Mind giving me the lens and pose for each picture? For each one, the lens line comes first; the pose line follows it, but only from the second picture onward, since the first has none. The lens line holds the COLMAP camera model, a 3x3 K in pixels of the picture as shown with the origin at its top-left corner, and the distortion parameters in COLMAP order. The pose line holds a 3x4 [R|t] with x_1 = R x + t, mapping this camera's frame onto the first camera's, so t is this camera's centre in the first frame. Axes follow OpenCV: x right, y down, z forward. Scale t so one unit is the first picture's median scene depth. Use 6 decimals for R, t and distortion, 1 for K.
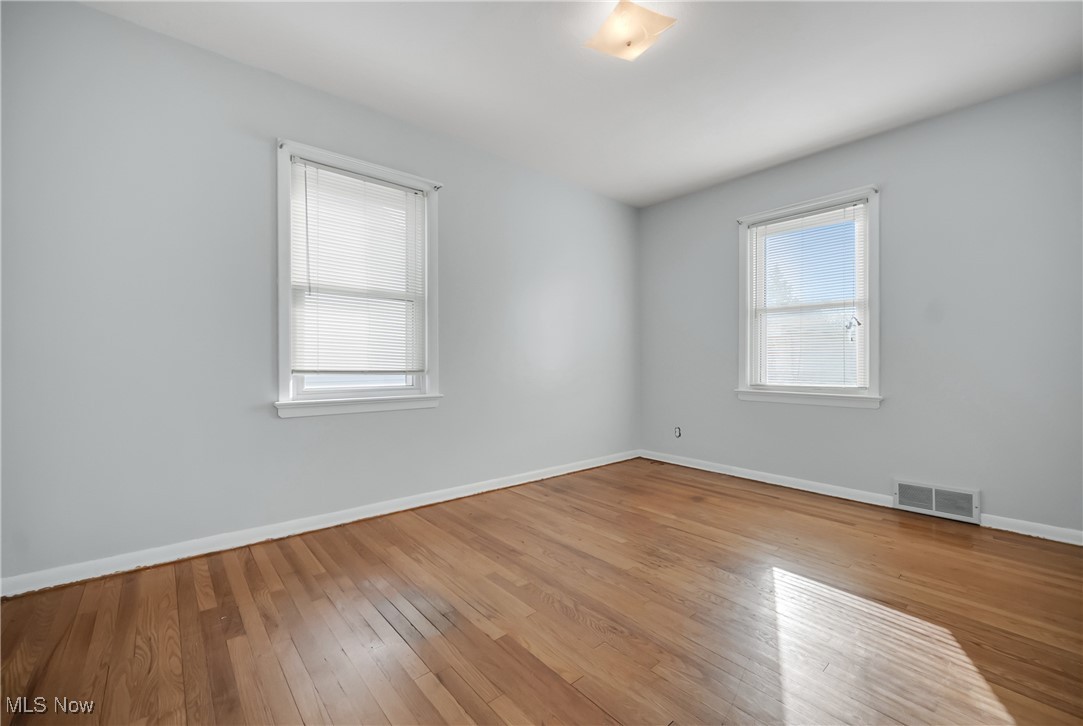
lens RADIAL K [[441.7, 0, 535.5], [0, 441.7, 358.3], [0, 0, 1]] dist [0.000865, 0.000031]
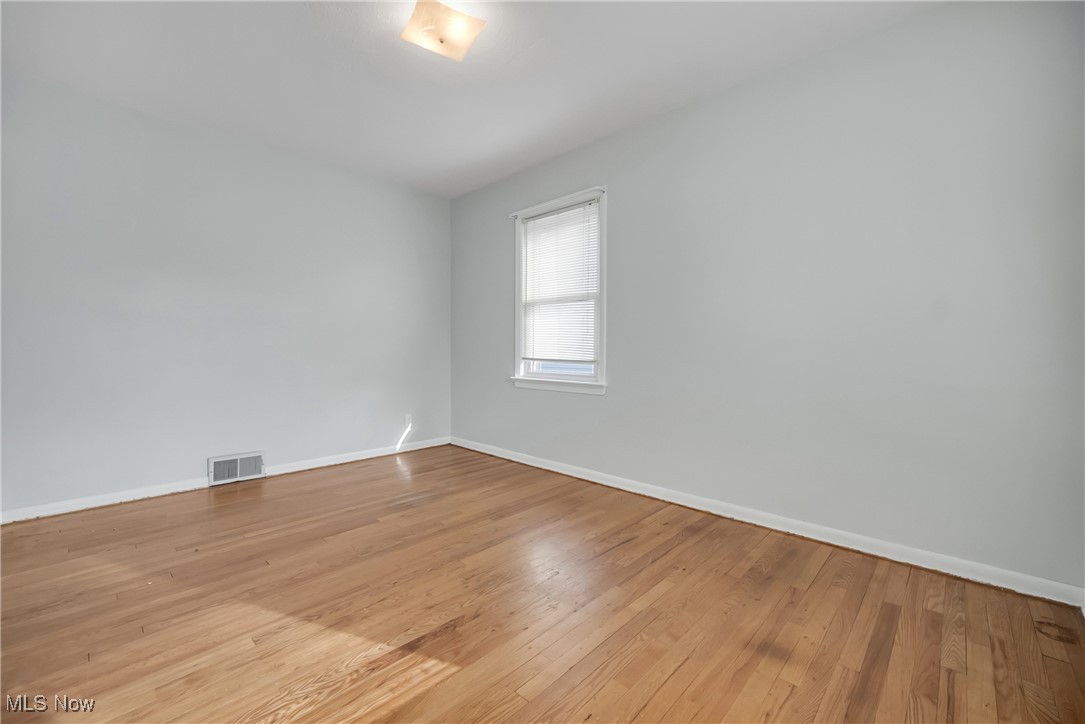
lens RADIAL K [[436.7, 0, 534.8], [0, 436.7, 358.0], [0, 0, 1]] dist [-0.000581, -0.000232]
pose [[0.107664, 0.014212, -0.994086, 0.897582], [-0.002986, 0.999898, 0.013972, 0.006165], [0.994183, 0.001464, 0.107696, 0.797917]]
